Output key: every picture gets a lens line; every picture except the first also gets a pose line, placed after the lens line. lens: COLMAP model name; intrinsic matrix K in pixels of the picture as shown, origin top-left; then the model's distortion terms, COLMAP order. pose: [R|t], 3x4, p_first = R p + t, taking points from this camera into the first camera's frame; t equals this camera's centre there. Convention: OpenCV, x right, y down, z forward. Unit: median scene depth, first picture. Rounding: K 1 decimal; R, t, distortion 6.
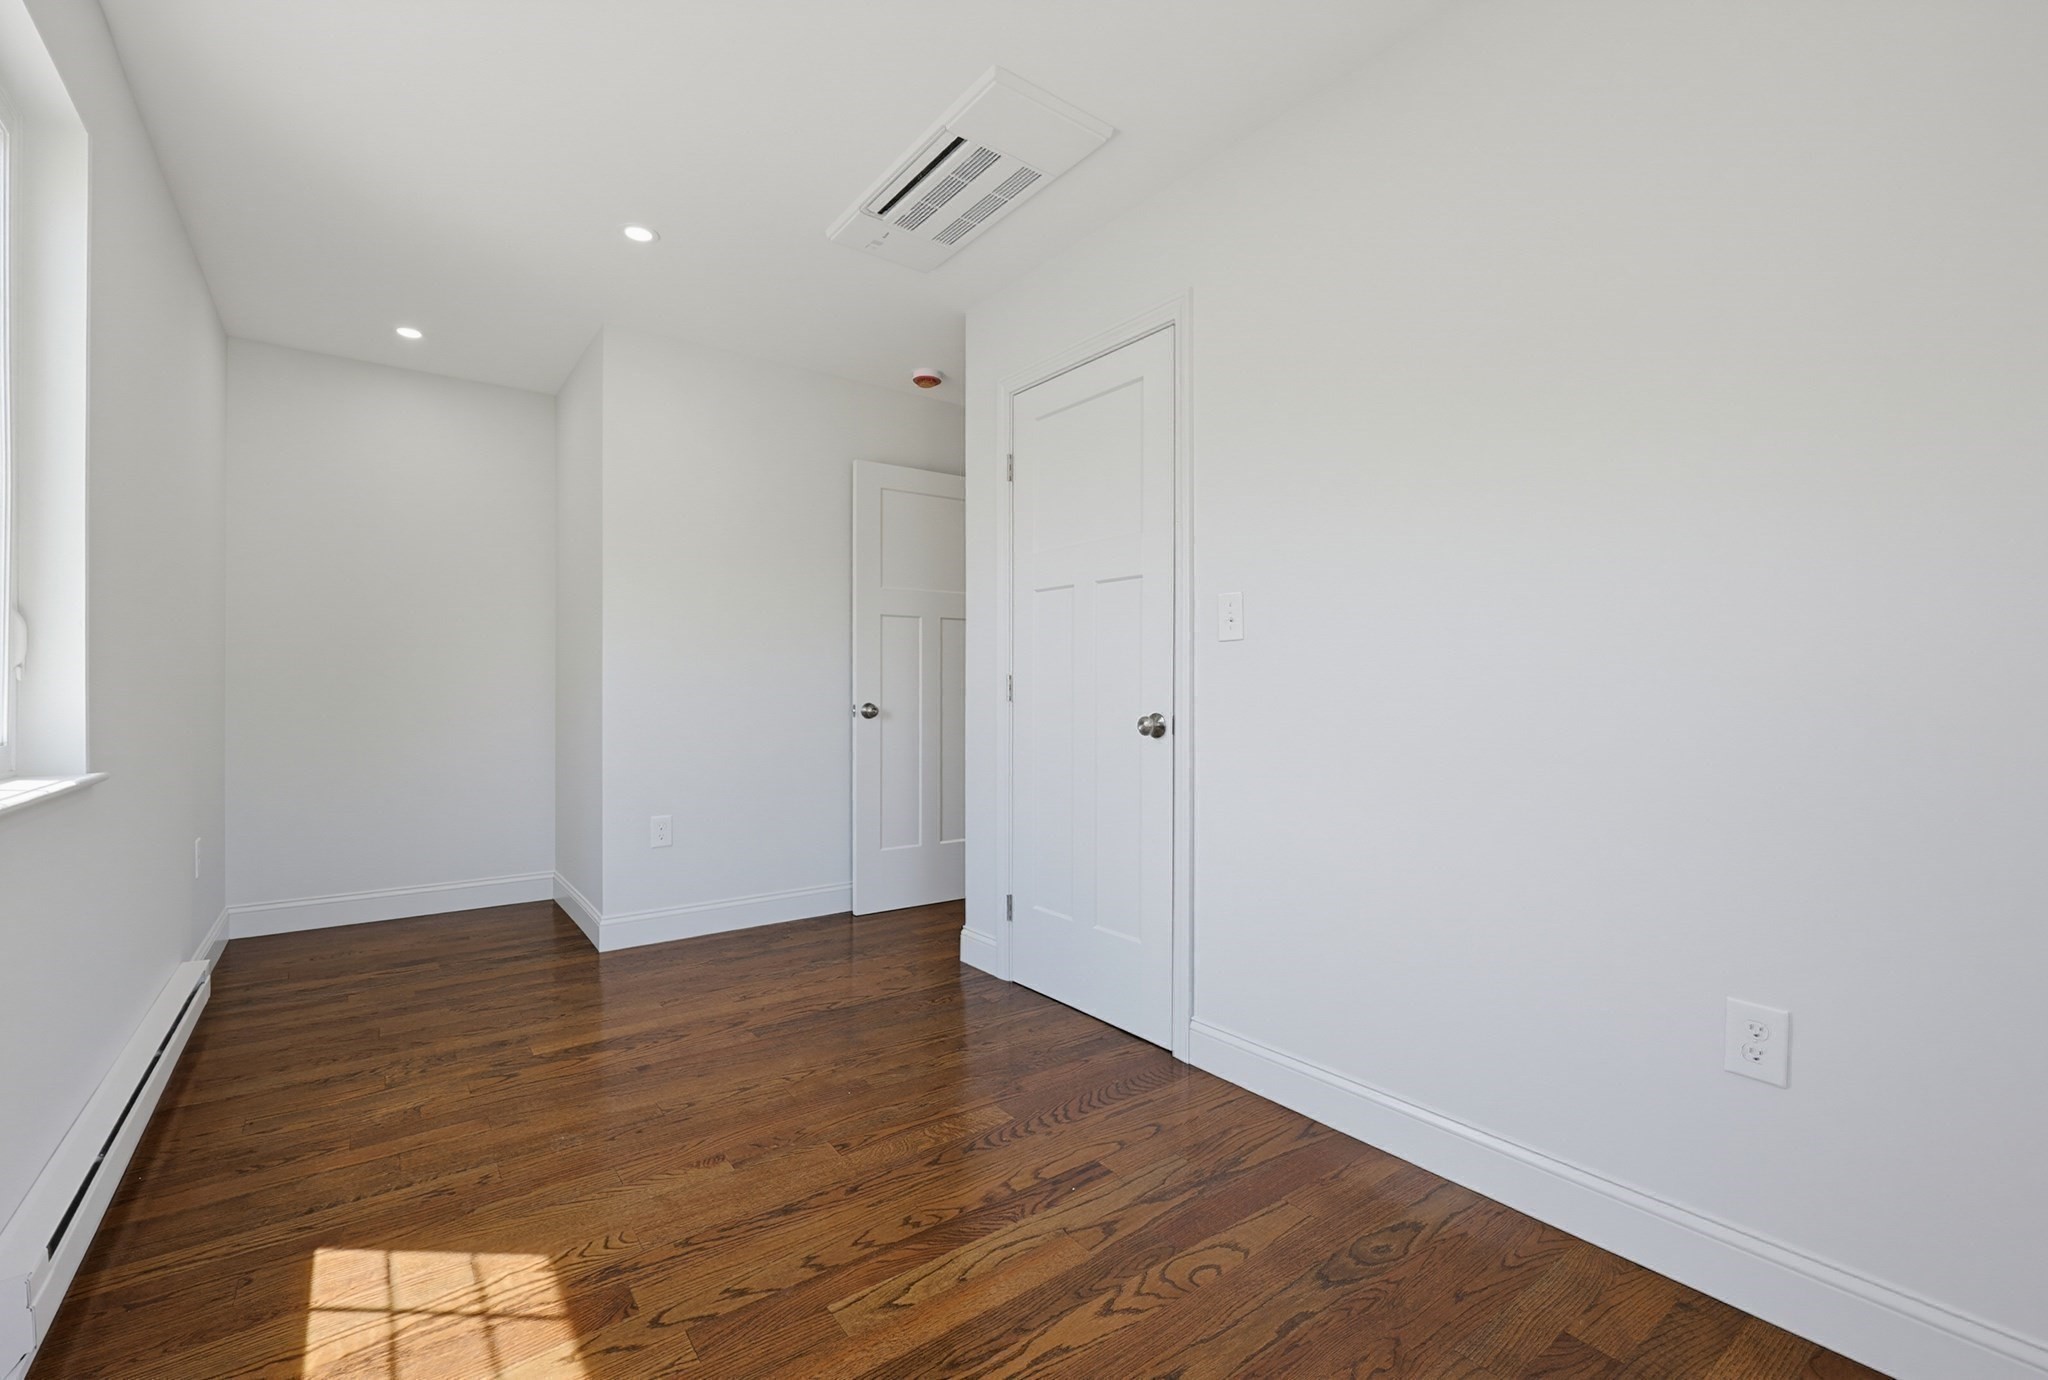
lens RADIAL K [[891.2, 0, 1020.3], [0, 891.2, 673.2], [0, 0, 1]] dist [-0.001687, 0.000118]
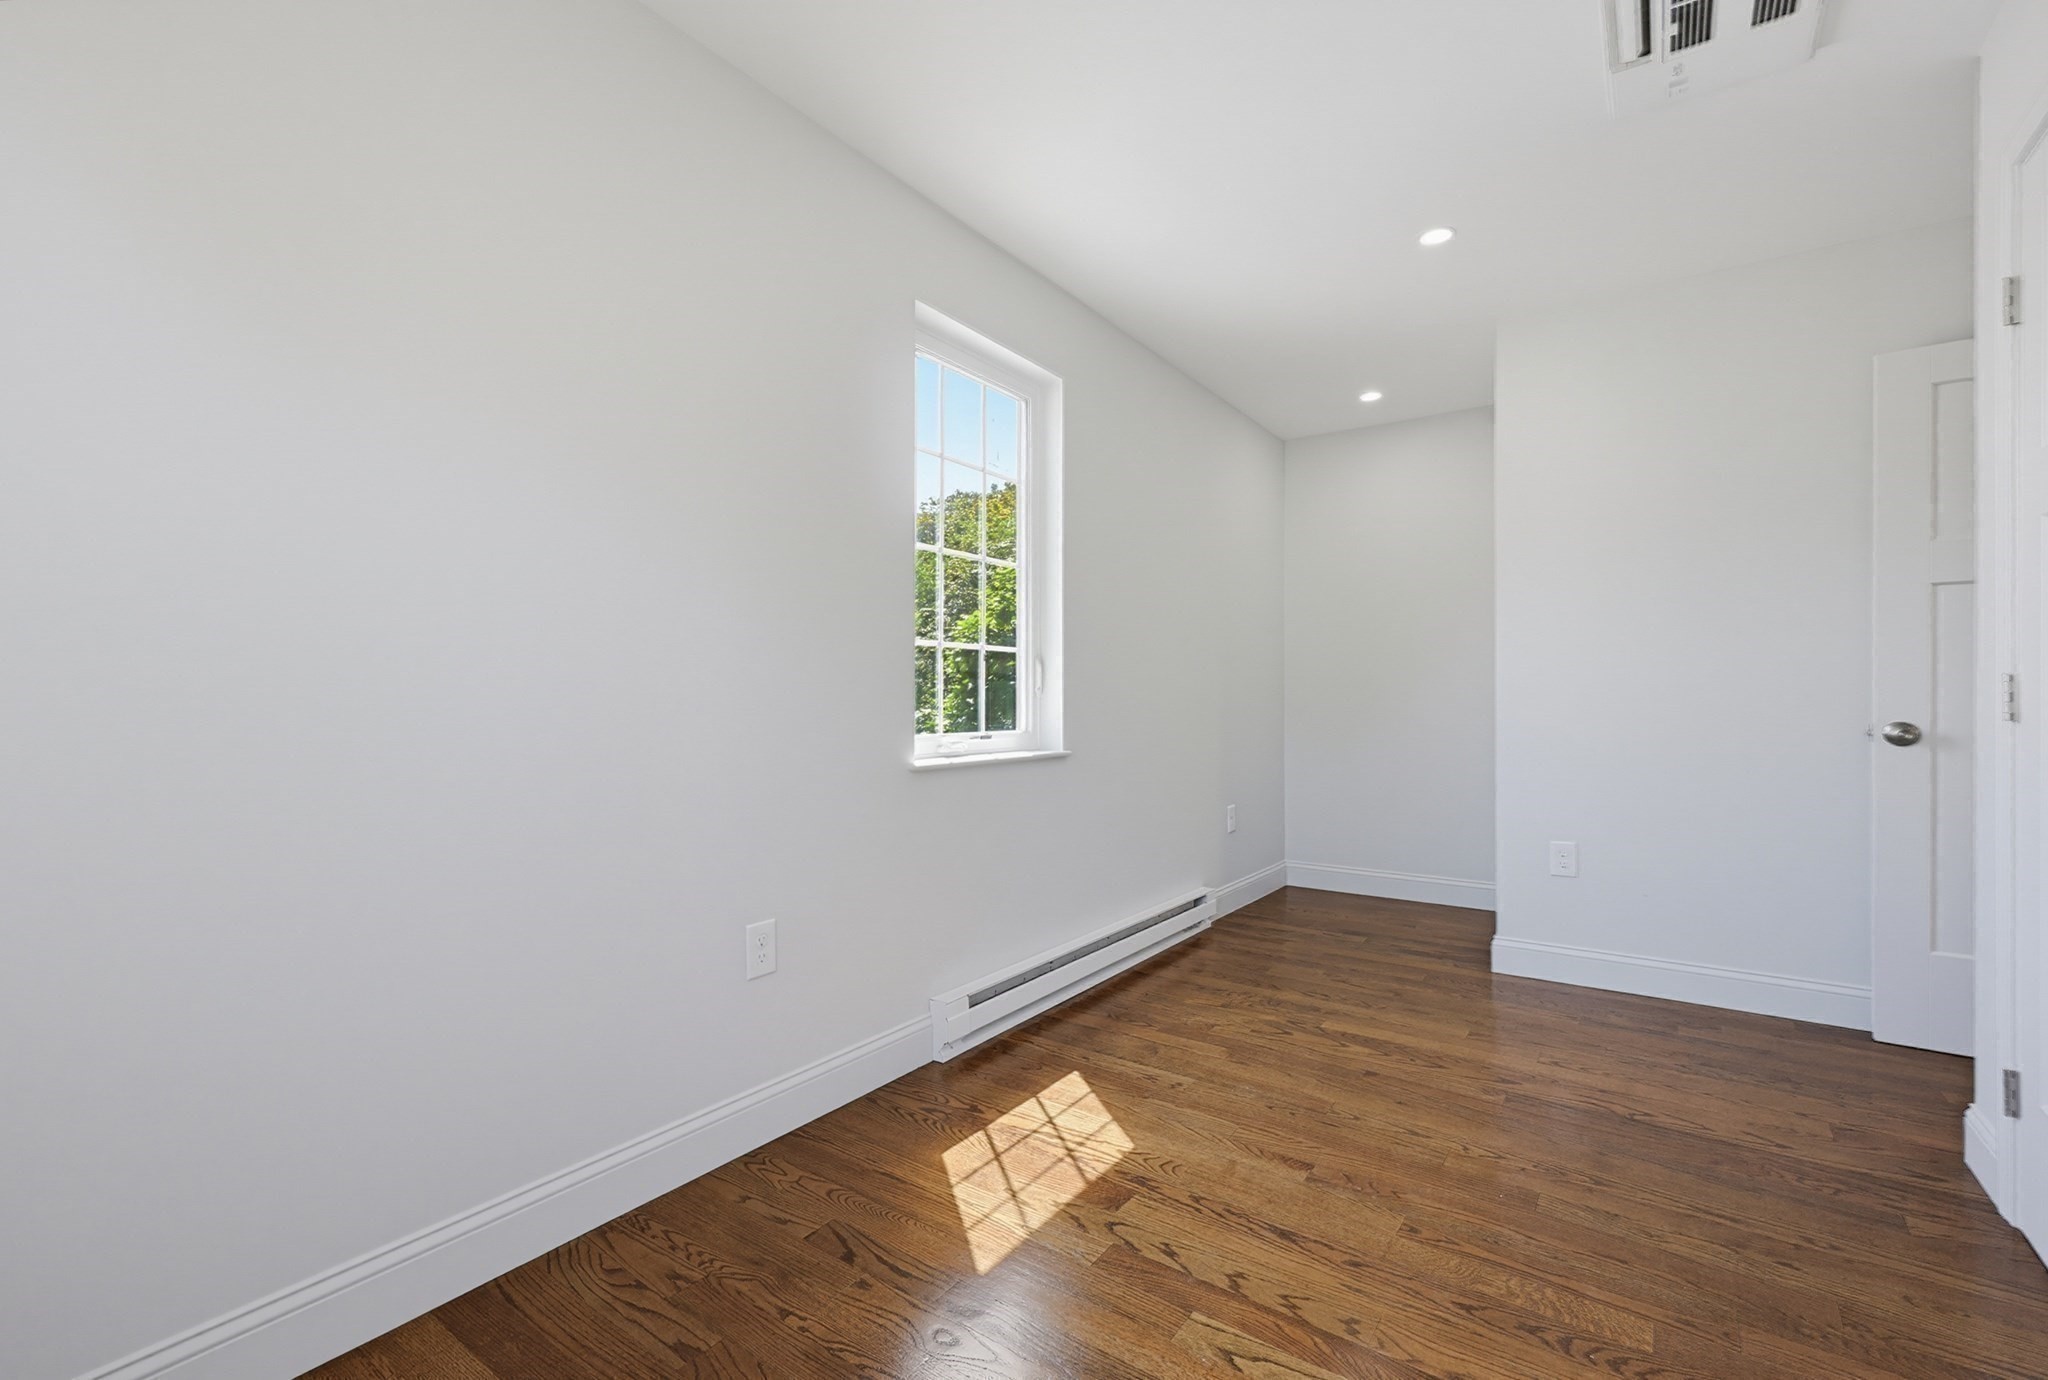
lens RADIAL K [[891.2, 0, 1020.3], [0, 891.2, 673.2], [0, 0, 1]] dist [-0.001687, 0.000118]
pose [[0.289482, -0.029355, -0.956733, 0.457177], [0.018779, 0.999511, -0.024985, 0.004539], [0.956999, -0.010734, 0.289892, 0.335040]]
